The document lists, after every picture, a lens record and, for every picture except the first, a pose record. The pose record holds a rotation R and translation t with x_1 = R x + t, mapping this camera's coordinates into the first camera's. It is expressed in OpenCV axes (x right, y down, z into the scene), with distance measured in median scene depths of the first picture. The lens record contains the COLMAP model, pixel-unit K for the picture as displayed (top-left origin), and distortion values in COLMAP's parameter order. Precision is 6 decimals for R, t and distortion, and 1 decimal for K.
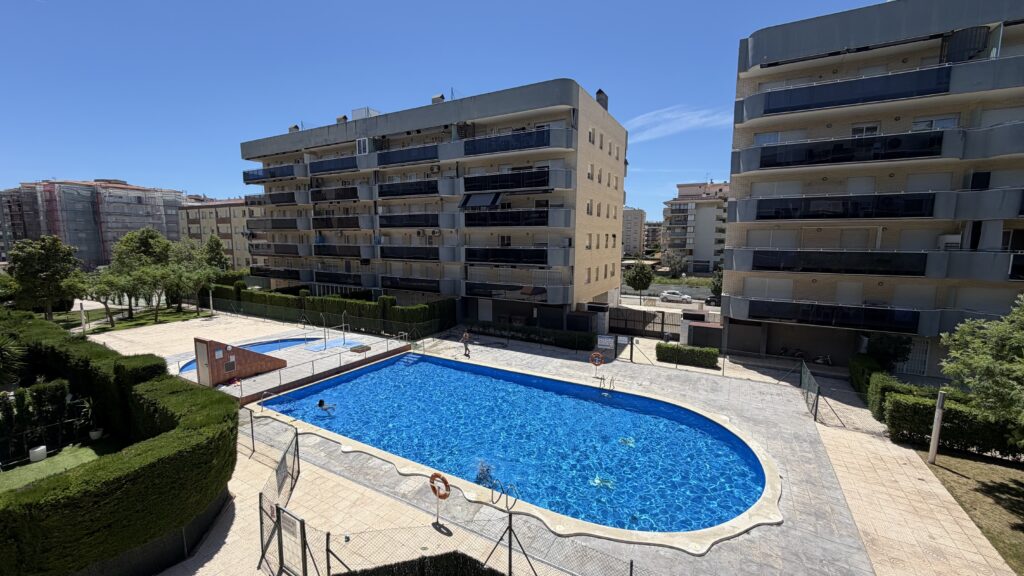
lens RADIAL K [[409.0, 0, 510.0], [0, 409.0, 292.1], [0, 0, 1]] dist [-0.000369, 0.000299]
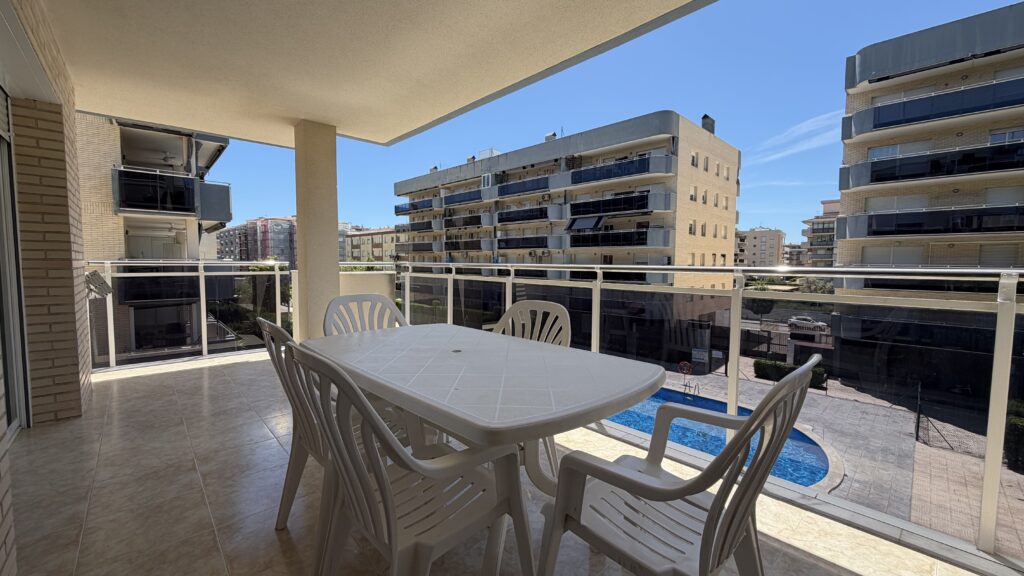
lens RADIAL K [[409.0, 0, 514.3], [0, 409.0, 290.0], [0, 0, 1]] dist [-0.000369, 0.000299]
pose [[0.962971, 0.018221, -0.268988, 0.045453], [-0.035181, 0.997675, -0.058368, 0.026753], [0.267299, 0.065670, 0.961373, -0.104234]]
